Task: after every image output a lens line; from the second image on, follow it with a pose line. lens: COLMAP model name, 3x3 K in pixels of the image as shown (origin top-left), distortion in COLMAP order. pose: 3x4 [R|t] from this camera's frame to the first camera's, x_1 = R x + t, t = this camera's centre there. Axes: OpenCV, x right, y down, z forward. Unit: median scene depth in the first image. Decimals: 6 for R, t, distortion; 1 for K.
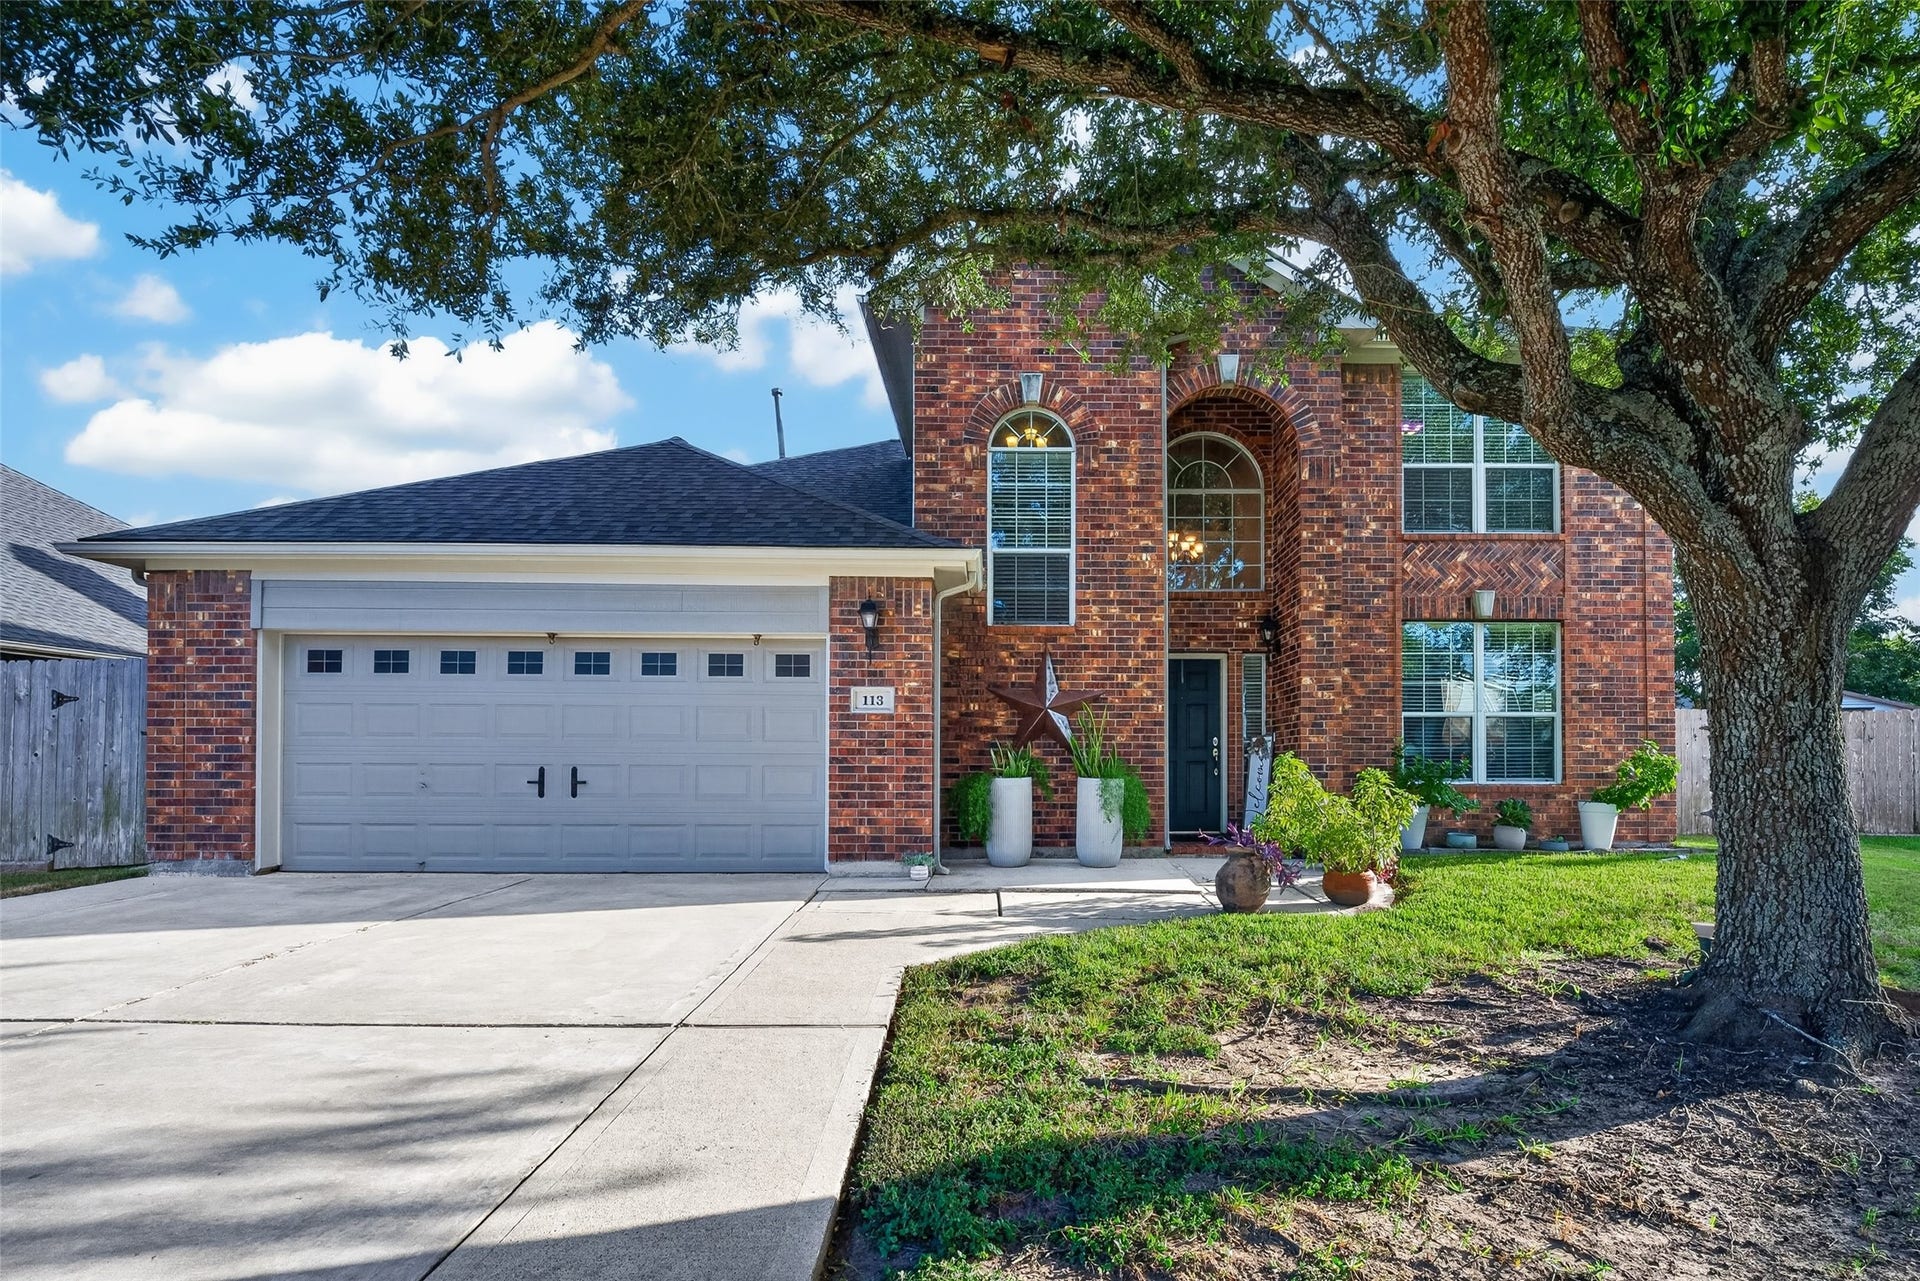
lens RADIAL K [[918.2, 0, 998.8], [0, 918.2, 751.7], [0, 0, 1]] dist [-0.013614, -0.001308]
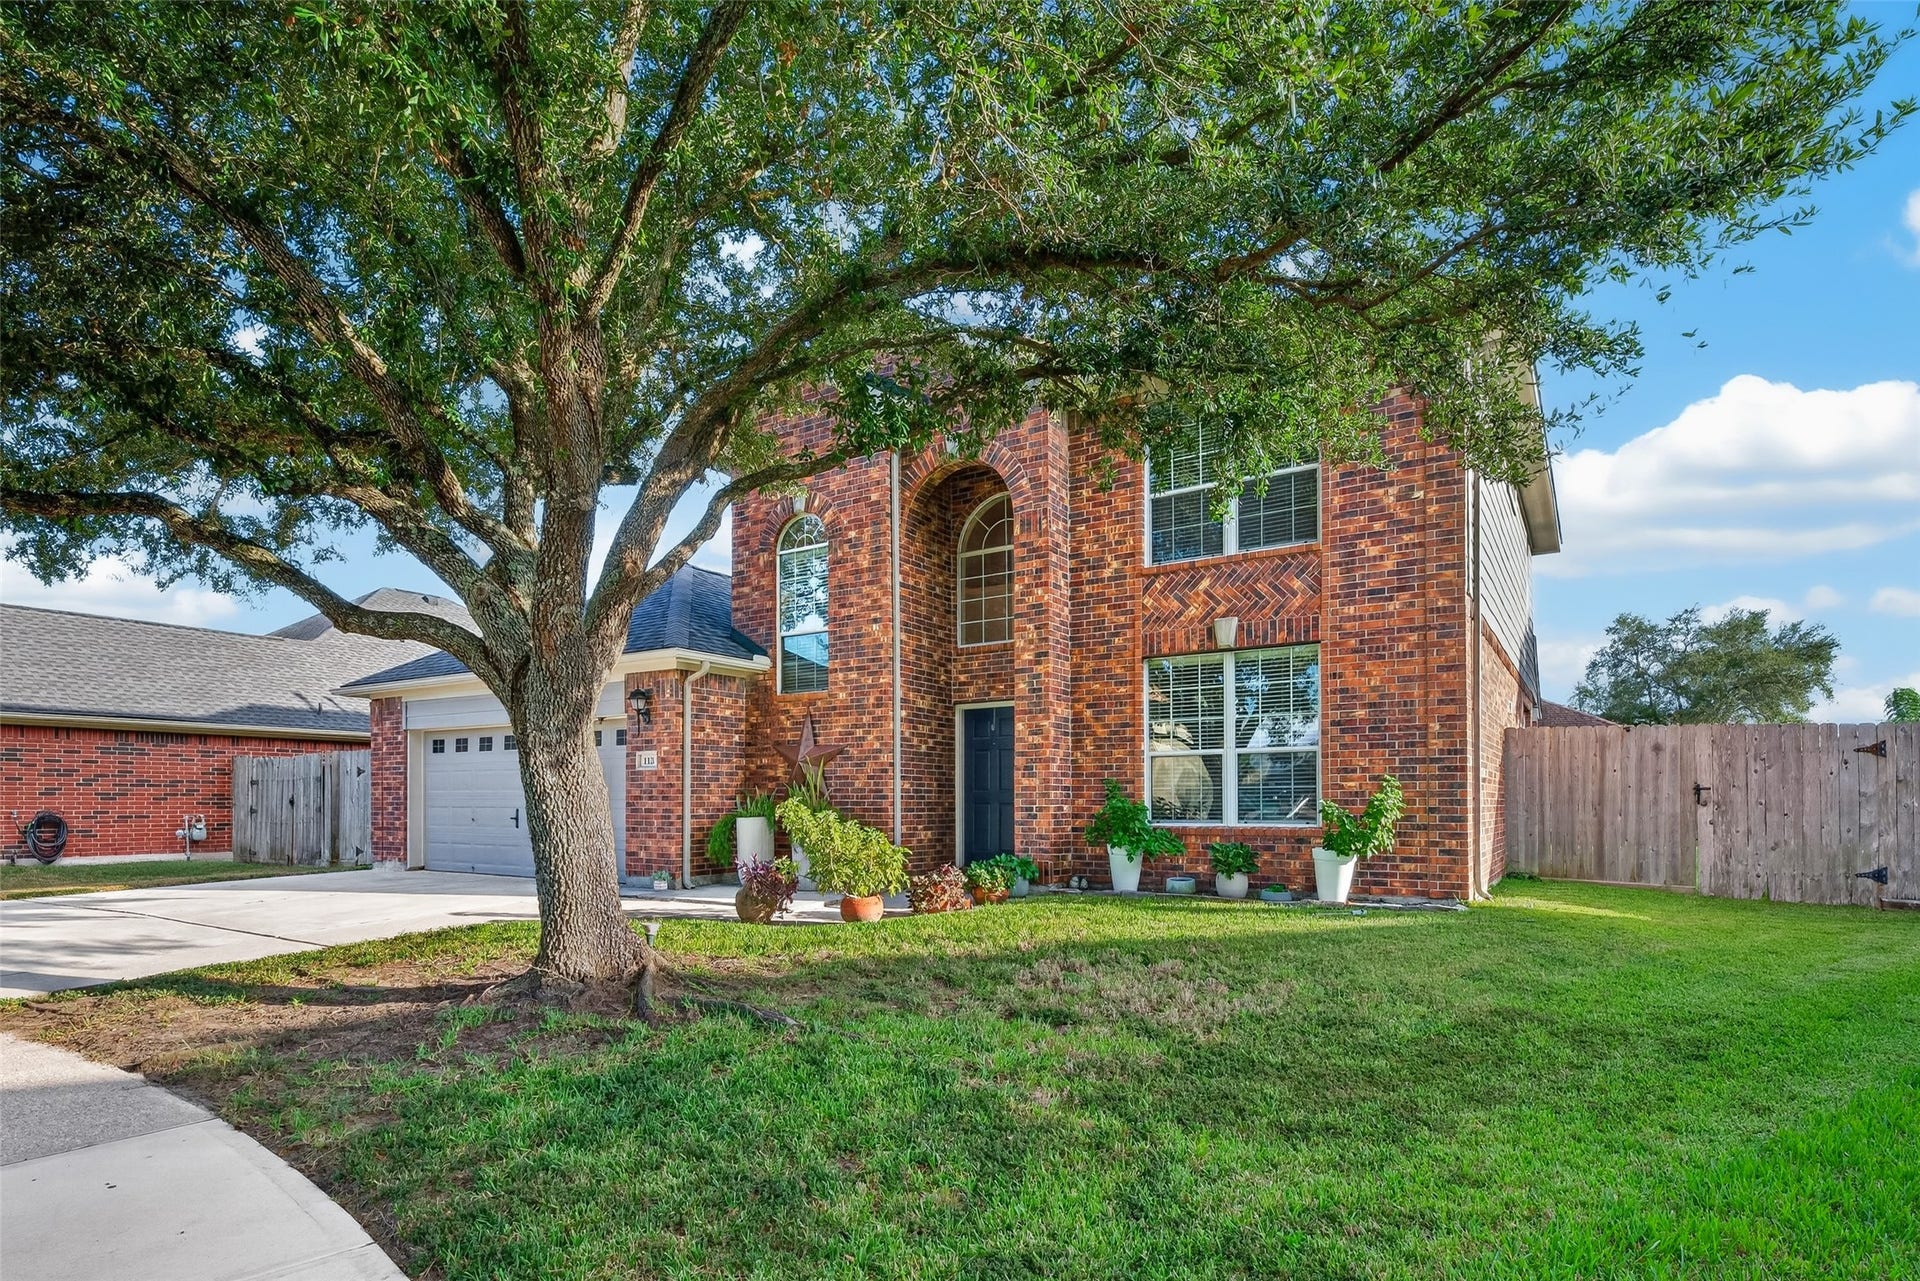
lens RADIAL K [[989.1, 0, 909.7], [0, 989.1, 797.2], [0, 0, 1]] dist [-0.006740, -0.004365]
pose [[0.824387, -0.007286, -0.565980, 0.872887], [0.010741, 0.999938, 0.002772, -0.000612], [0.565924, -0.008364, 0.824415, -0.008681]]
